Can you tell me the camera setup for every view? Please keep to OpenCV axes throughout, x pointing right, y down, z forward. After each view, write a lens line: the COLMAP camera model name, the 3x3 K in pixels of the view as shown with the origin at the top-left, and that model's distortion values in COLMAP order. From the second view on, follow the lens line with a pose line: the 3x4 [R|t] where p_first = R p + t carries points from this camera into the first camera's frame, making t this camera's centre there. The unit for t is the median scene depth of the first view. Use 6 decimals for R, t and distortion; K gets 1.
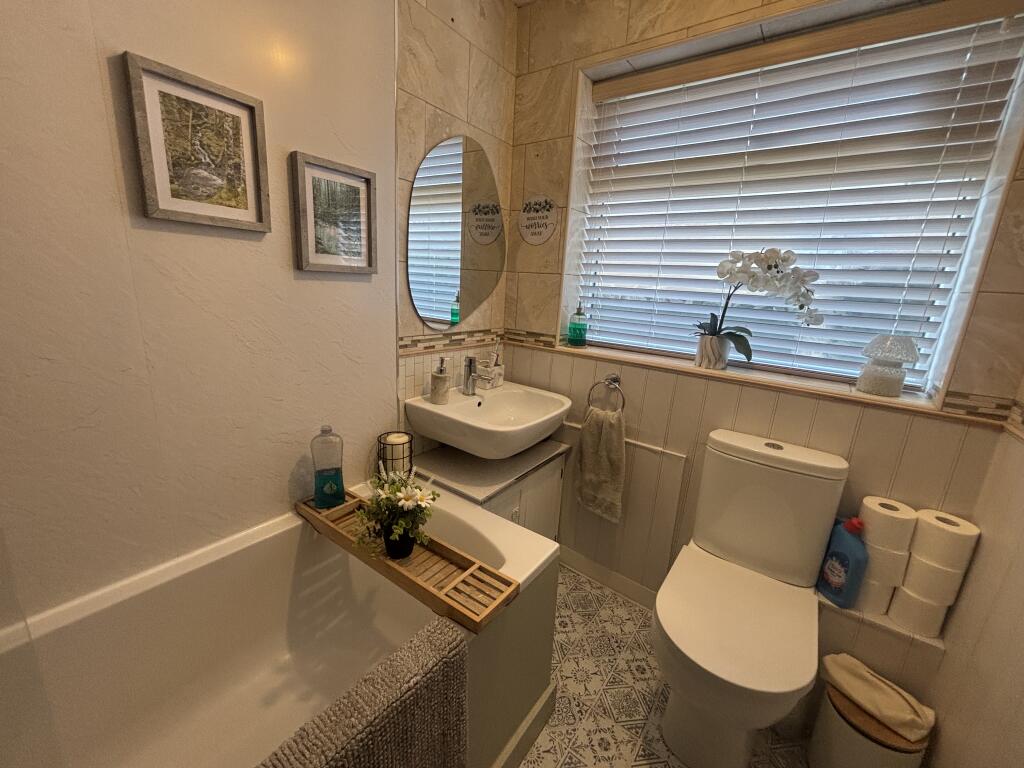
lens RADIAL K [[414.5, 0, 512.0], [0, 414.5, 384.0], [0, 0, 1]] dist [0.000082, 0.000275]
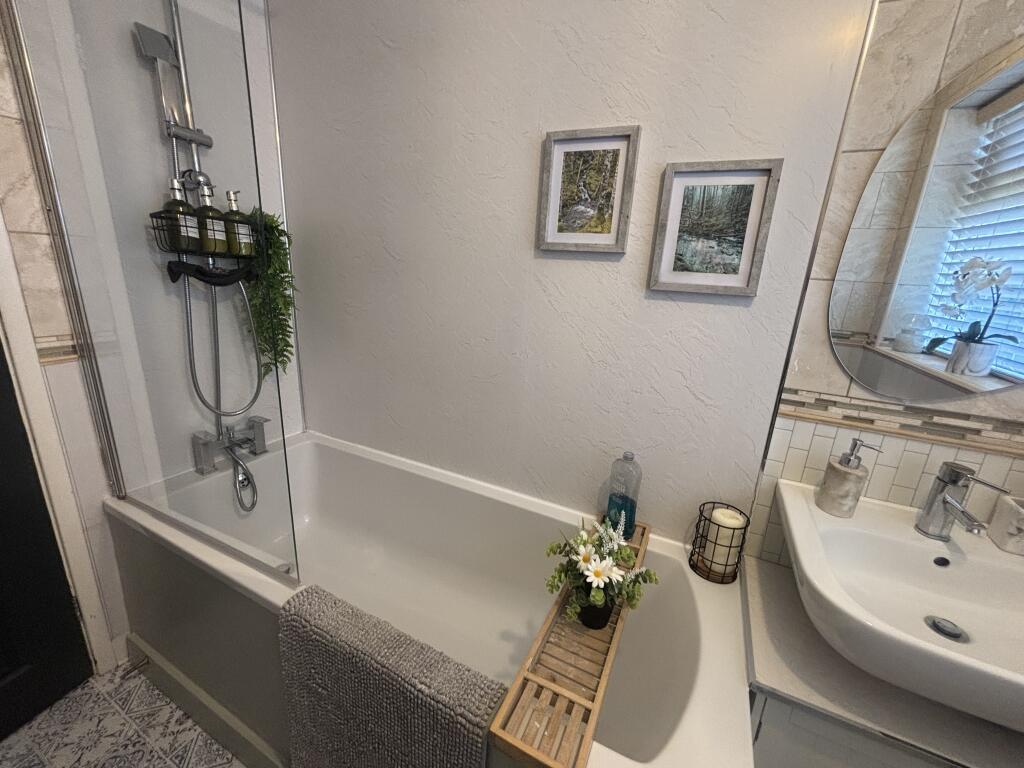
lens RADIAL K [[414.5, 0, 512.0], [0, 414.5, 384.0], [0, 0, 1]] dist [0.000082, 0.000275]
pose [[0.171794, 0.222134, -0.959762, 0.399214], [-0.280122, 0.945045, 0.168587, -0.138609], [0.944467, 0.239888, 0.224578, 0.533881]]
